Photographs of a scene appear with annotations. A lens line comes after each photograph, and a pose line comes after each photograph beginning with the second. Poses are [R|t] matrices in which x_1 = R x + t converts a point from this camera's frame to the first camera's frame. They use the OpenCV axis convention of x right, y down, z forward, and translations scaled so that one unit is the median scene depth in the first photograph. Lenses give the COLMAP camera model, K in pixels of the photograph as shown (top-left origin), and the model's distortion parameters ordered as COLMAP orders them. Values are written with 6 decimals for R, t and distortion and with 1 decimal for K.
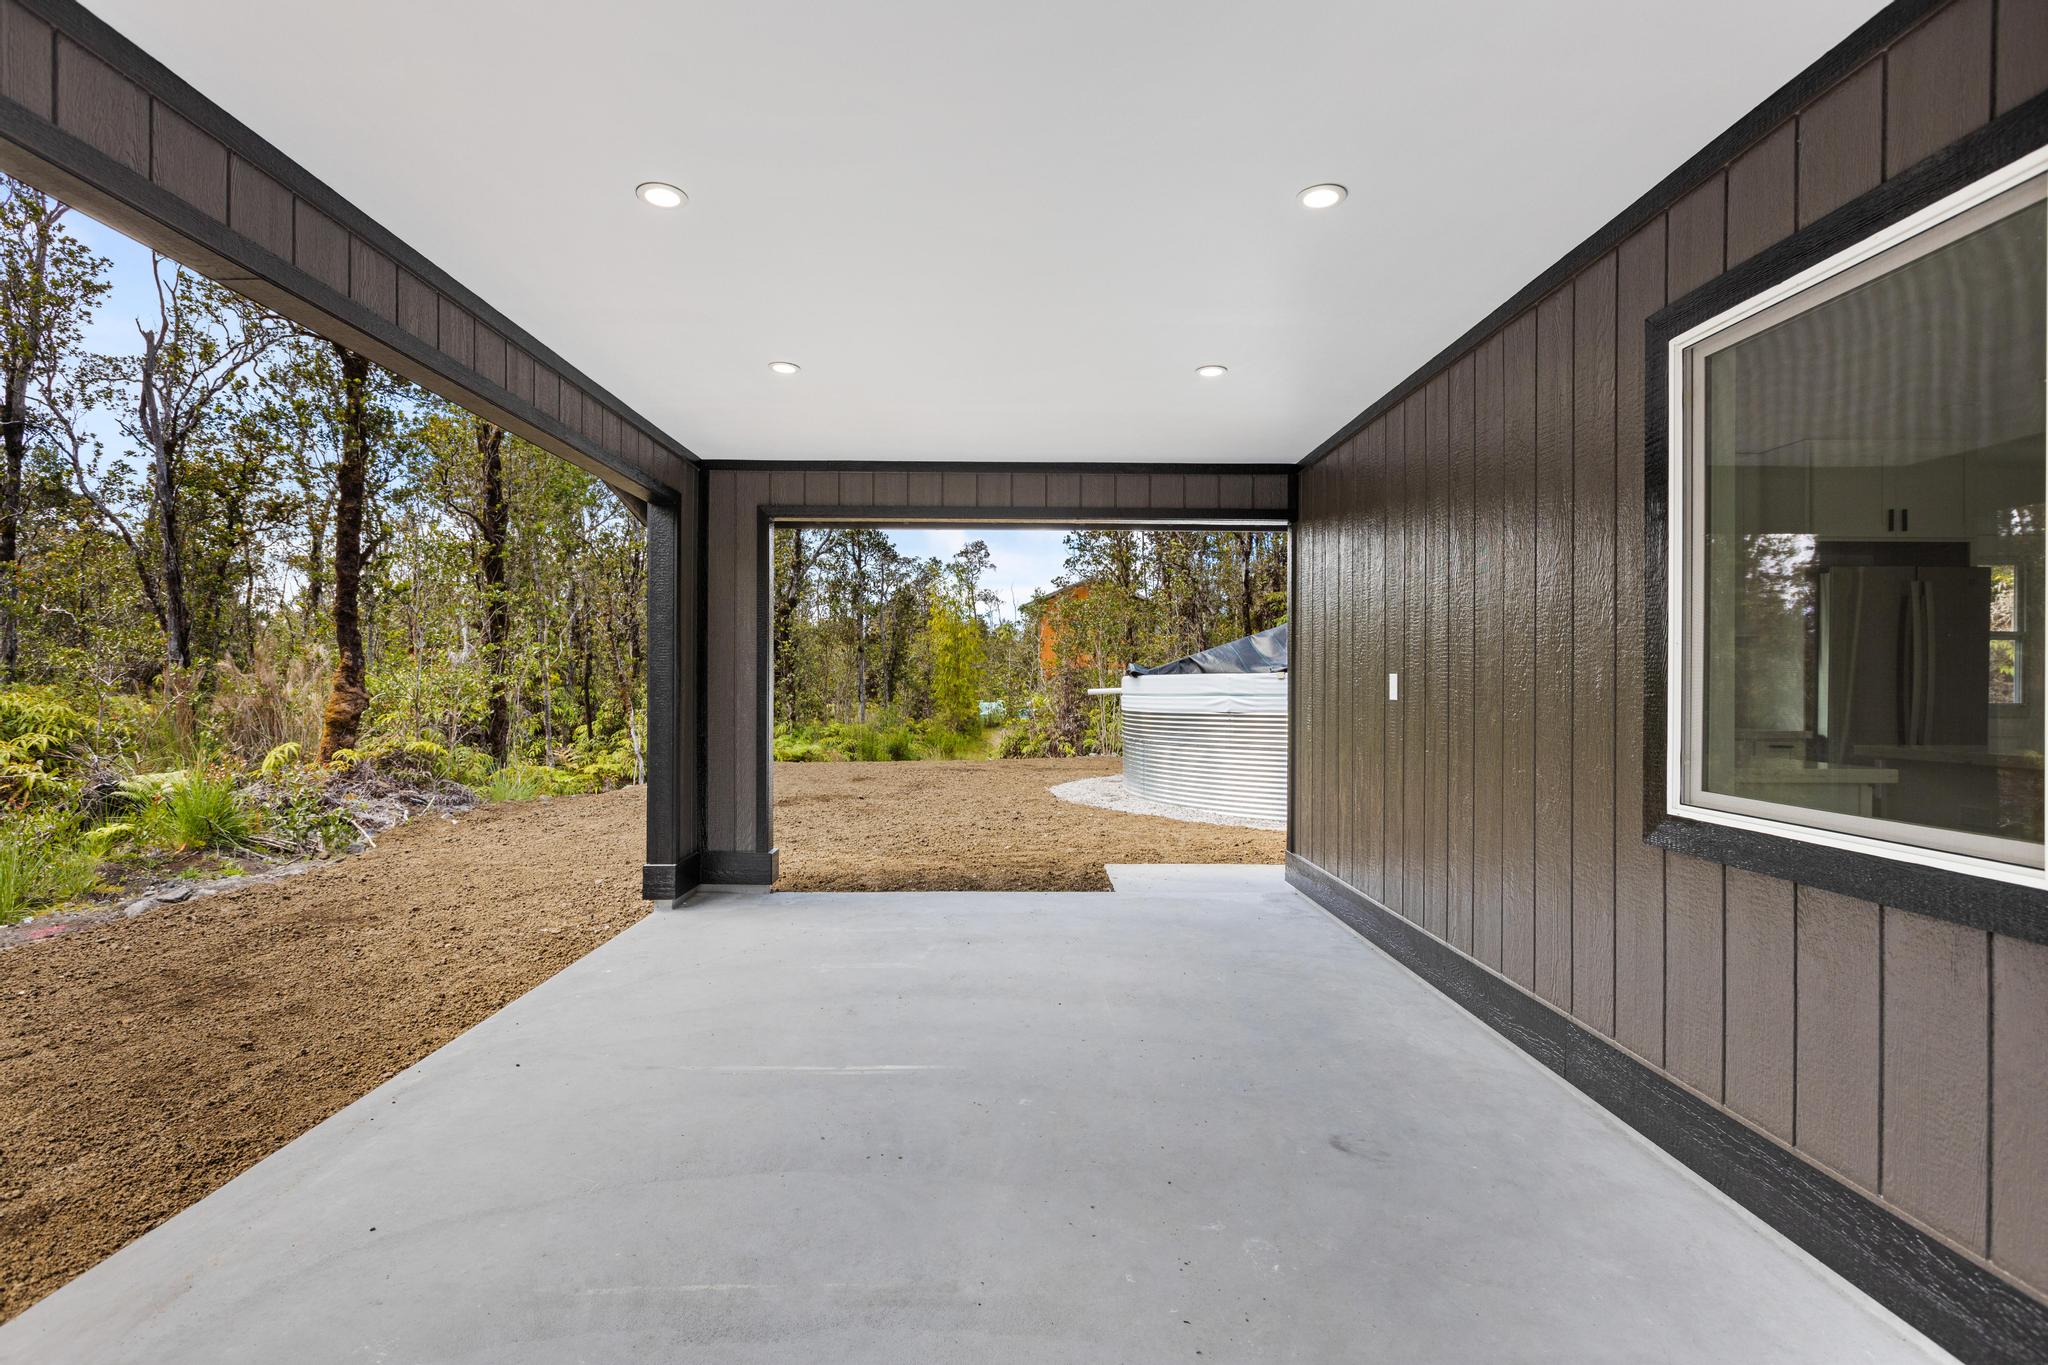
lens RADIAL K [[951.4, 0, 1020.1], [0, 951.4, 687.8], [0, 0, 1]] dist [-0.000299, -0.001322]
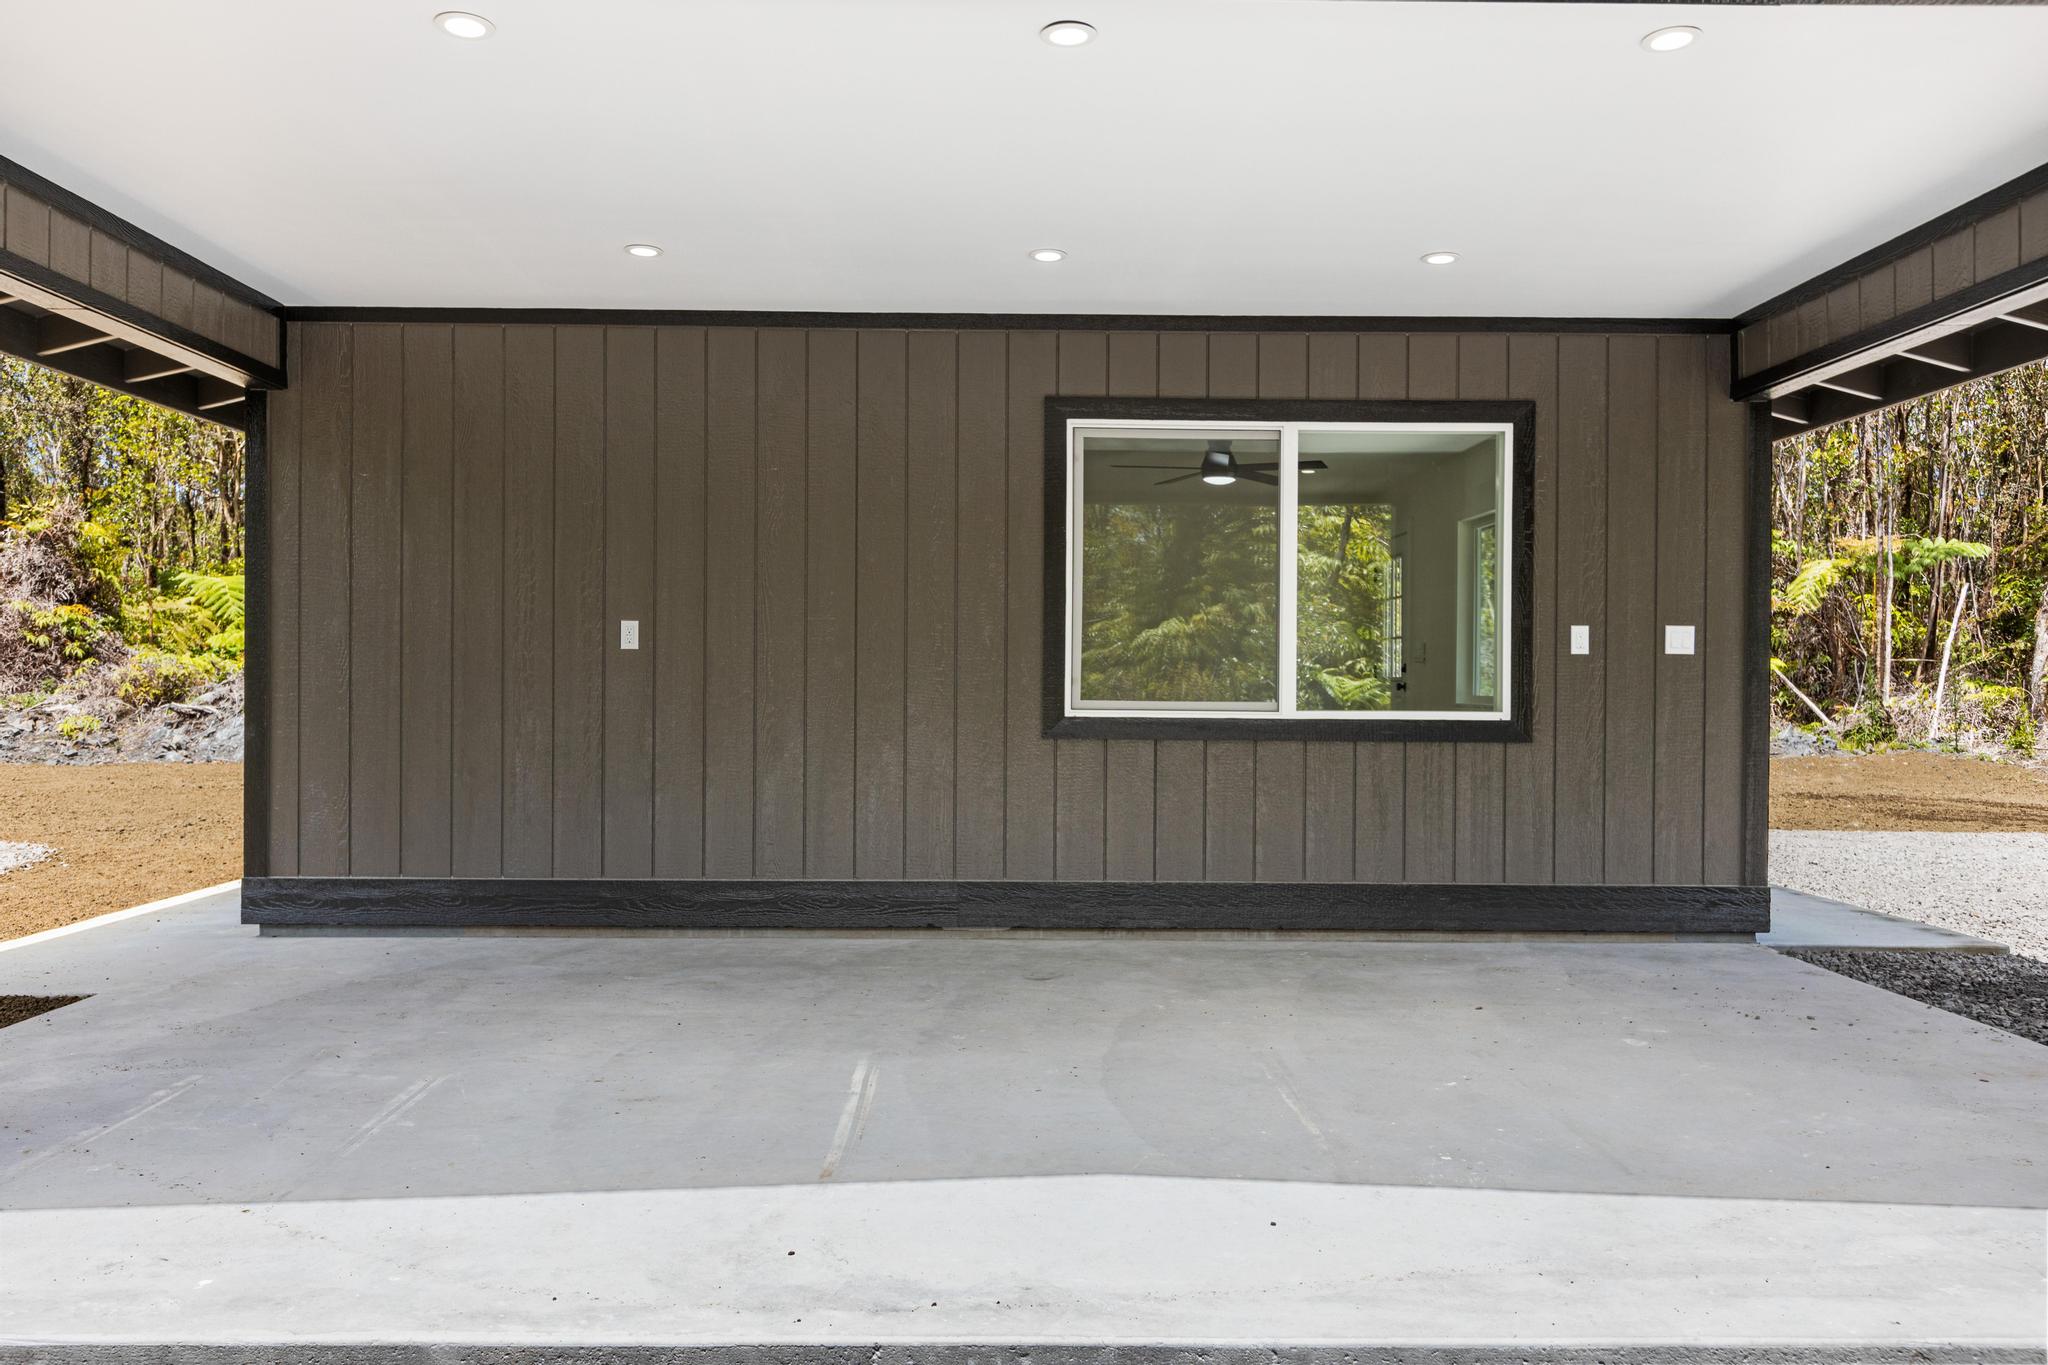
lens RADIAL K [[1512.4, 0, 1023.9], [0, 1512.4, 680.9], [0, 0, 1]] dist [-0.003365, -0.000309]
pose [[-0.026238, -0.006297, 0.999636, -1.859486], [-0.002004, 0.999978, 0.006247, 0.058011], [-0.999654, -0.001839, -0.026250, 1.142151]]
